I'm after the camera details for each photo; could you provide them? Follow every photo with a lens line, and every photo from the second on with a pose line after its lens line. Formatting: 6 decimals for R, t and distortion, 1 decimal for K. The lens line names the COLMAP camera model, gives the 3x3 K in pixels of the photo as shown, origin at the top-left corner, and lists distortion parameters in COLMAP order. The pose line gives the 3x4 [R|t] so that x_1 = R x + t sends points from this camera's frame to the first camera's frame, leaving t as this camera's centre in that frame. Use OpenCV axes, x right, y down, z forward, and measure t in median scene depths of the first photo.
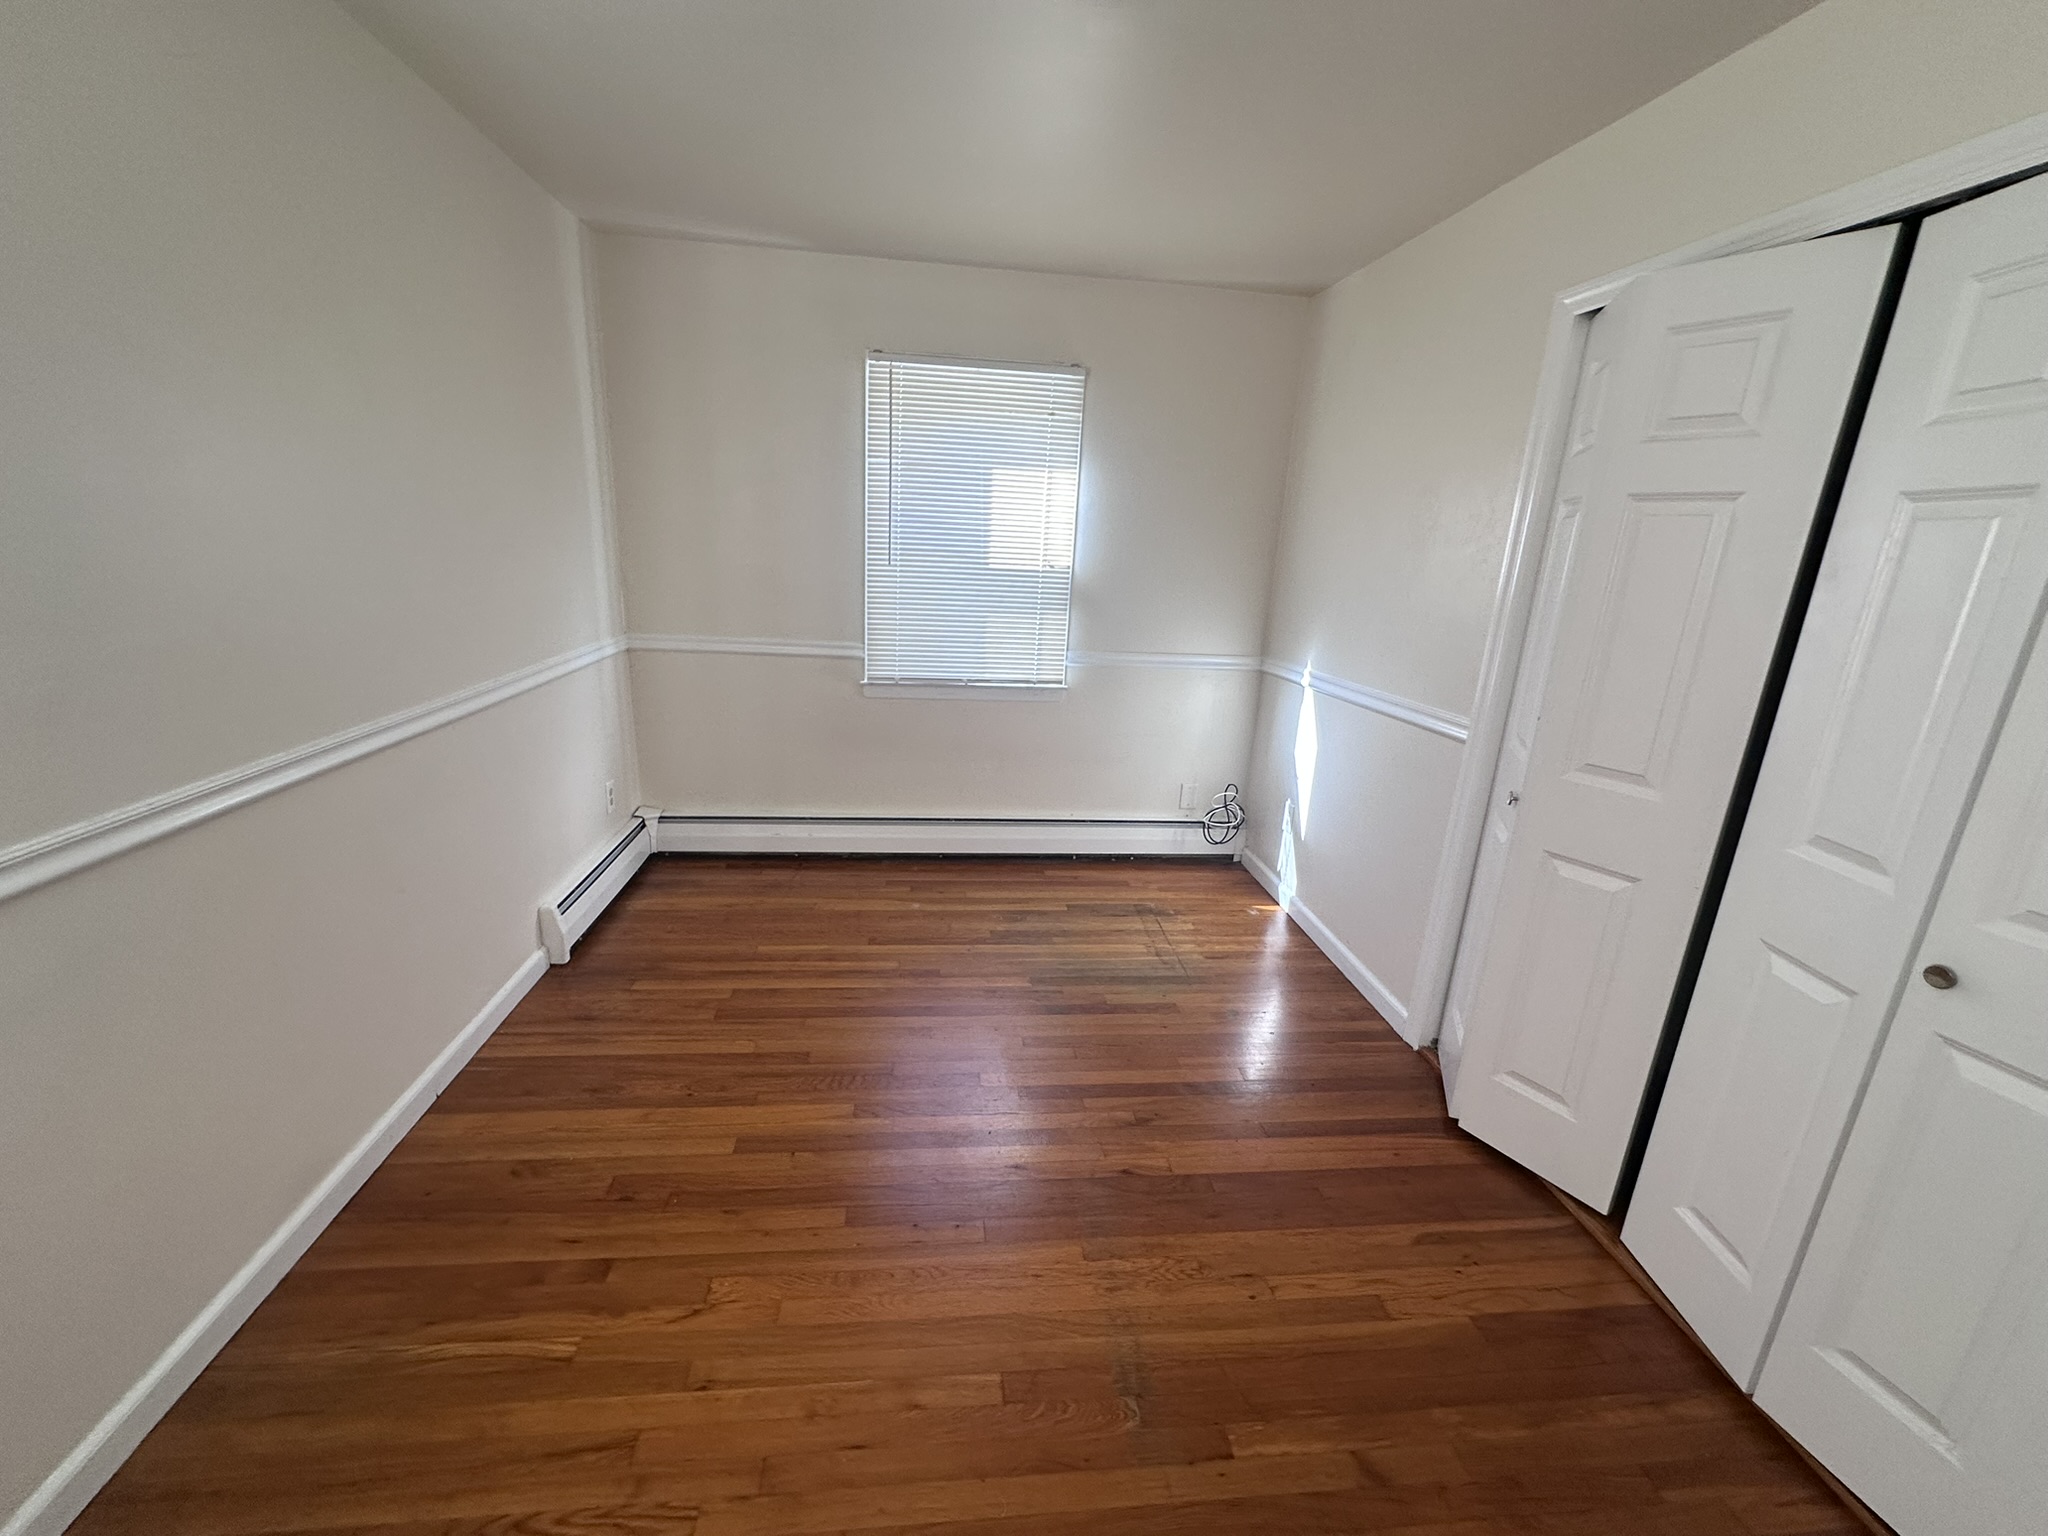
lens RADIAL K [[823.2, 0, 1025.0], [0, 823.2, 765.7], [0, 0, 1]] dist [-0.001161, 0.000809]
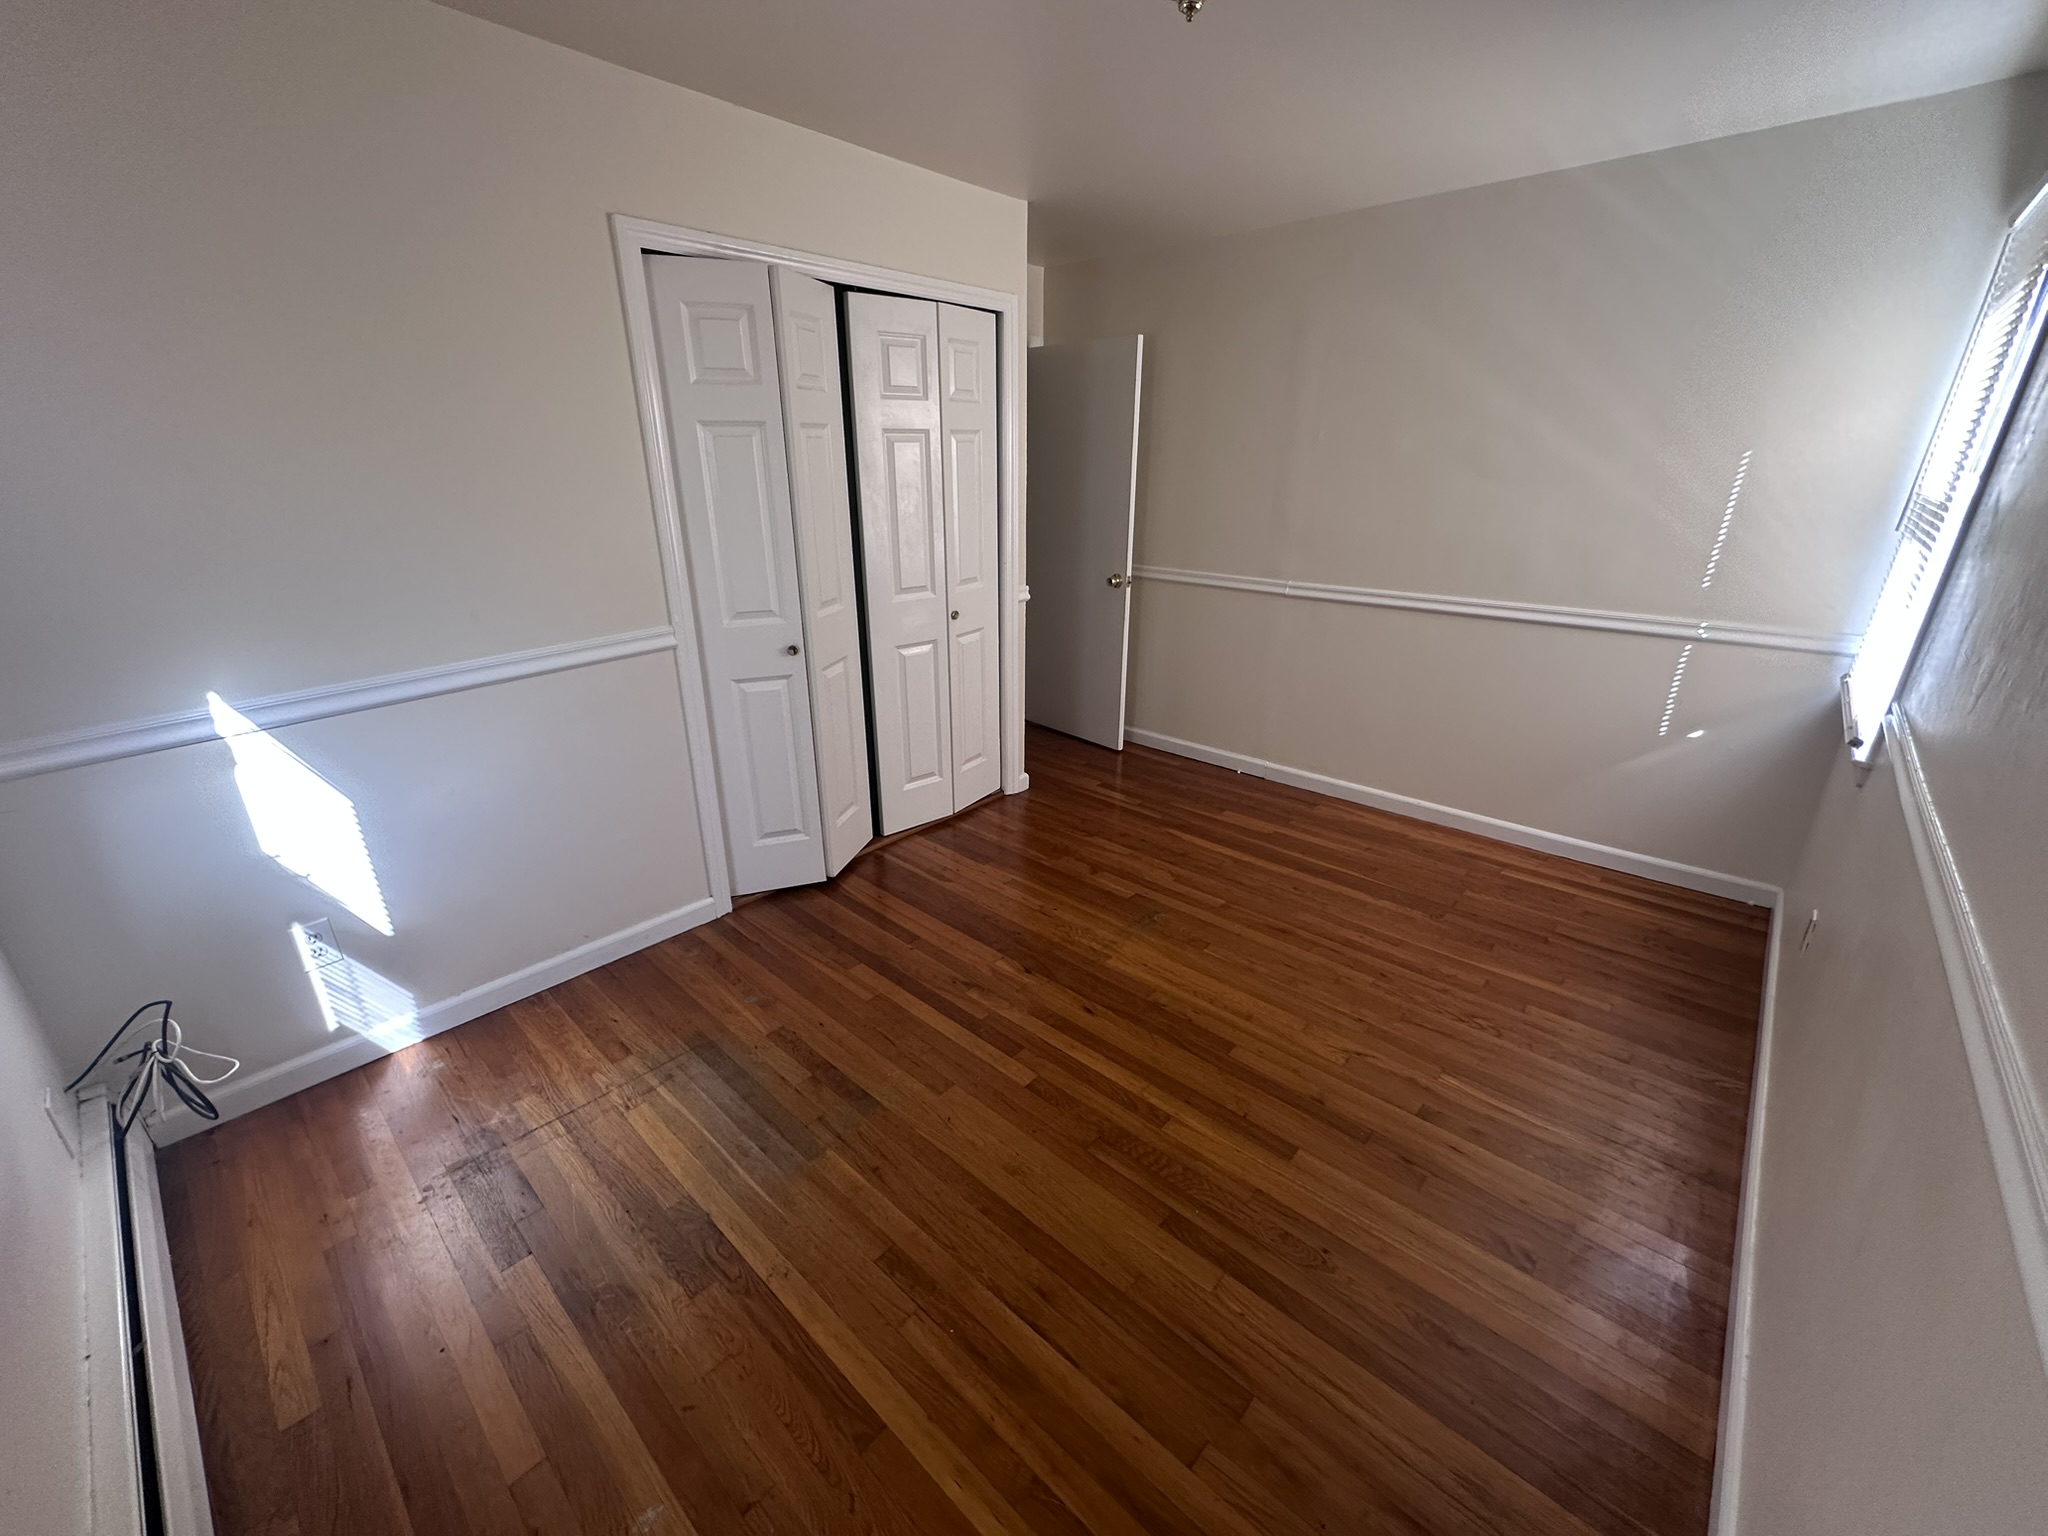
lens RADIAL K [[823.2, 0, 1025.5], [0, 823.2, 760.2], [0, 0, 1]] dist [-0.001161, 0.000809]
pose [[-0.662392, -0.313075, 0.680603, -0.541907], [0.167198, 0.823796, 0.541668, -0.403712], [-0.730261, 0.472593, -0.493331, 1.230112]]
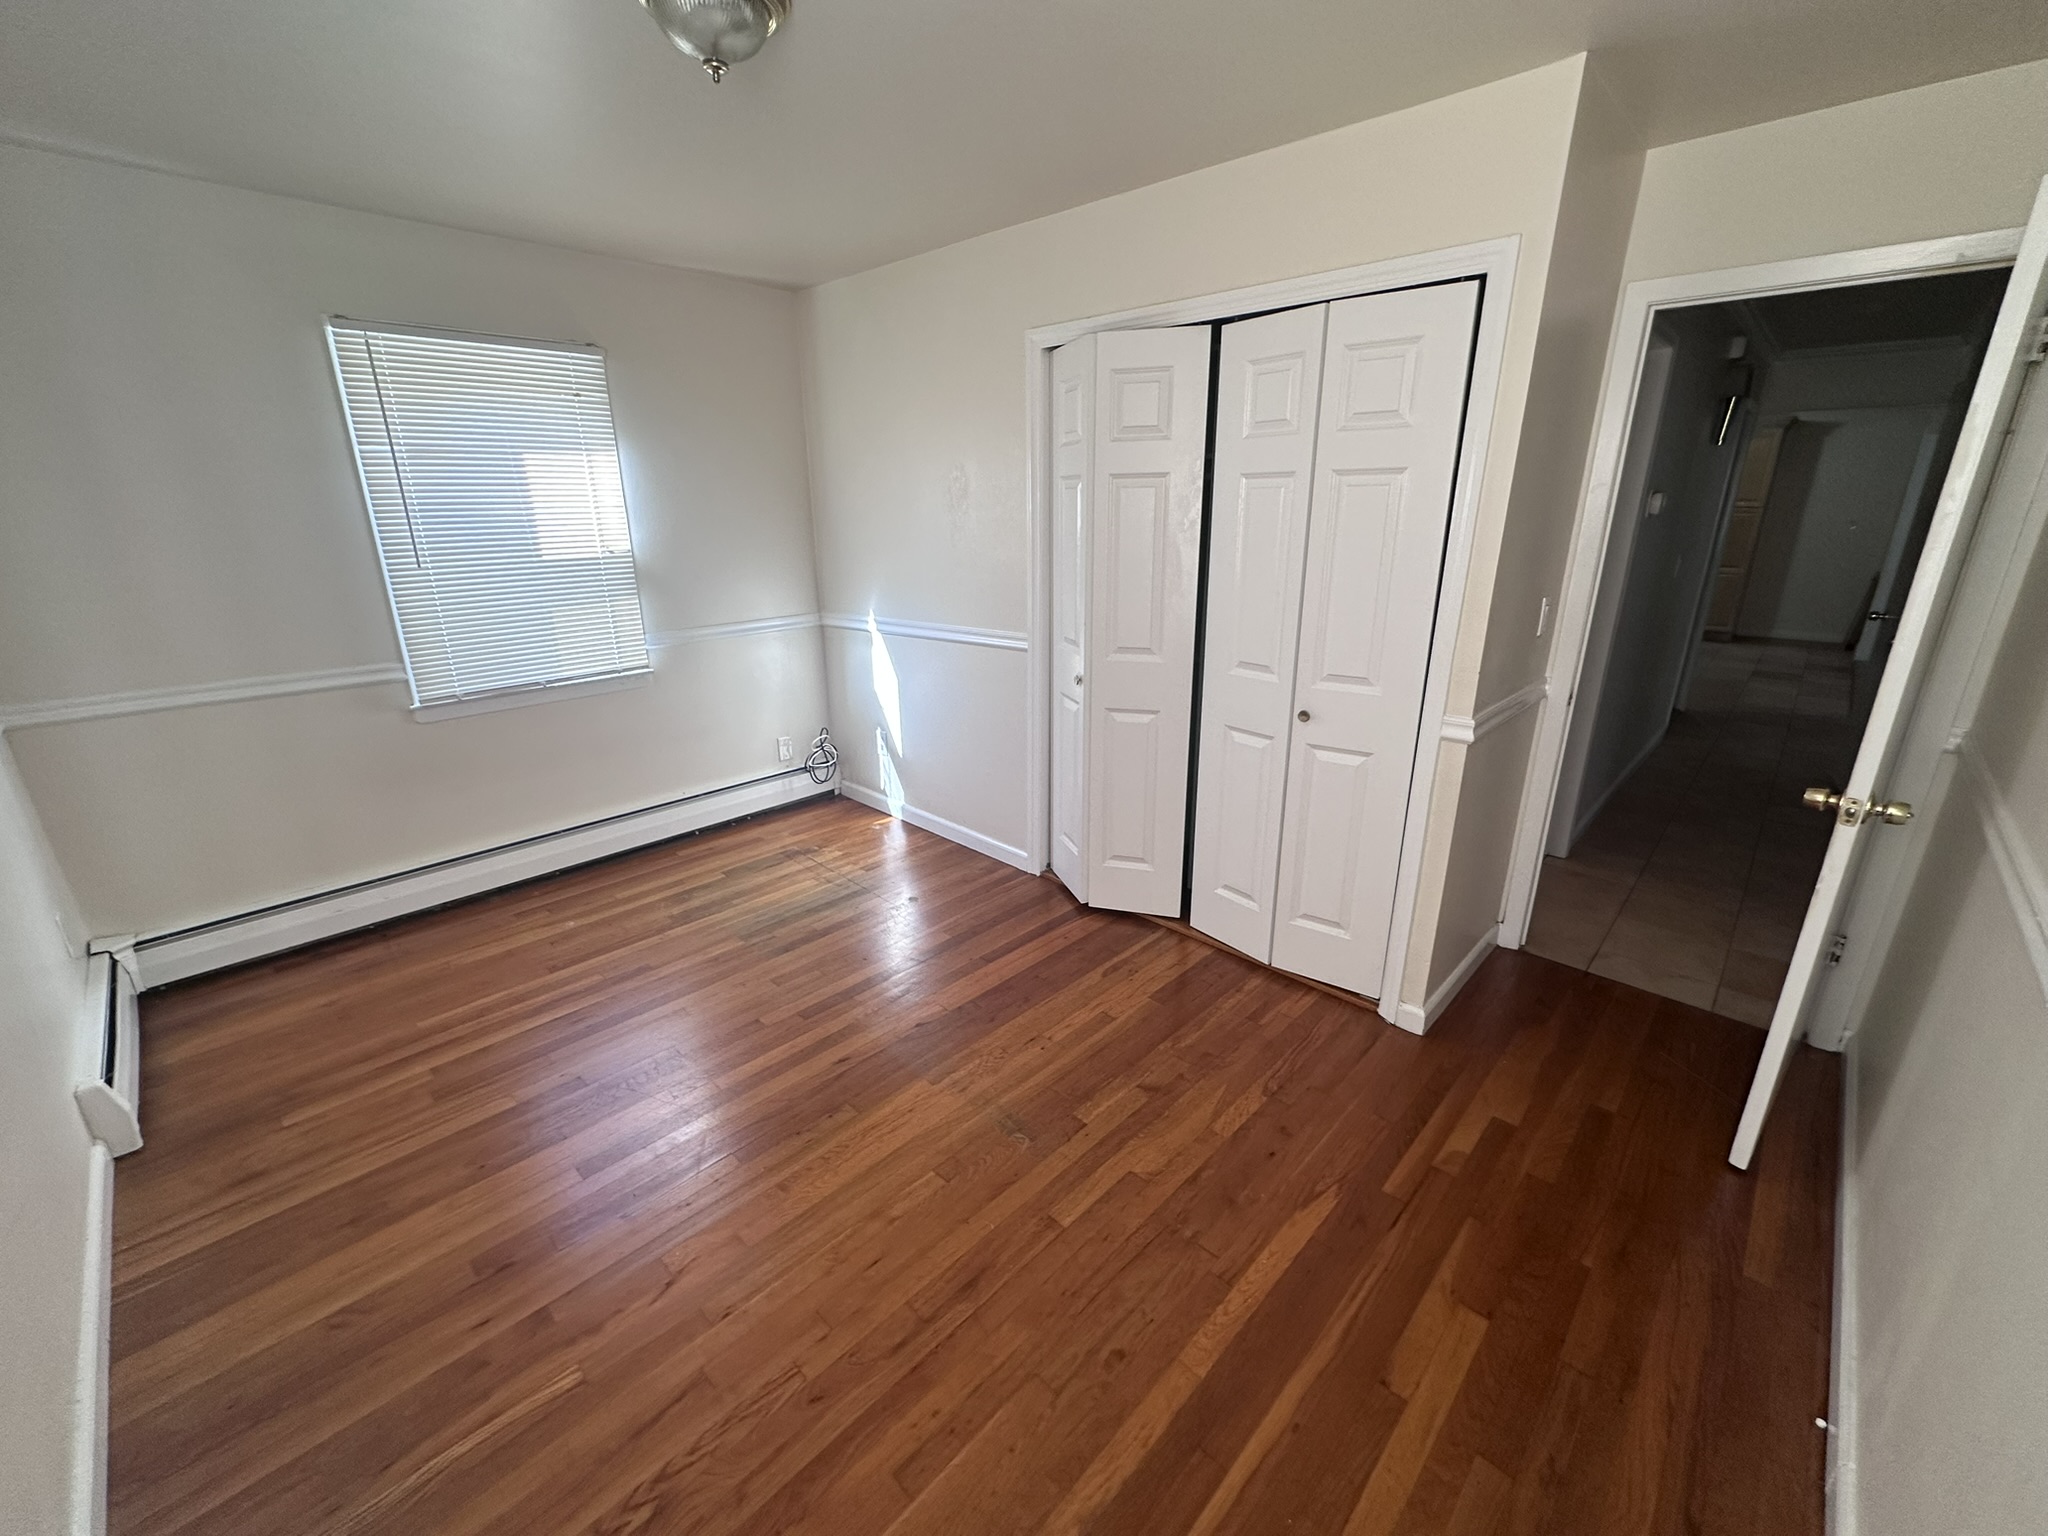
lens RADIAL K [[823.2, 0, 1021.6], [0, 823.2, 764.4], [0, 0, 1]] dist [-0.001161, 0.000809]
pose [[0.769504, -0.250870, 0.587305, -0.332090], [0.218476, 0.967538, 0.127034, -0.019918], [-0.600110, 0.030559, 0.799334, -0.104183]]
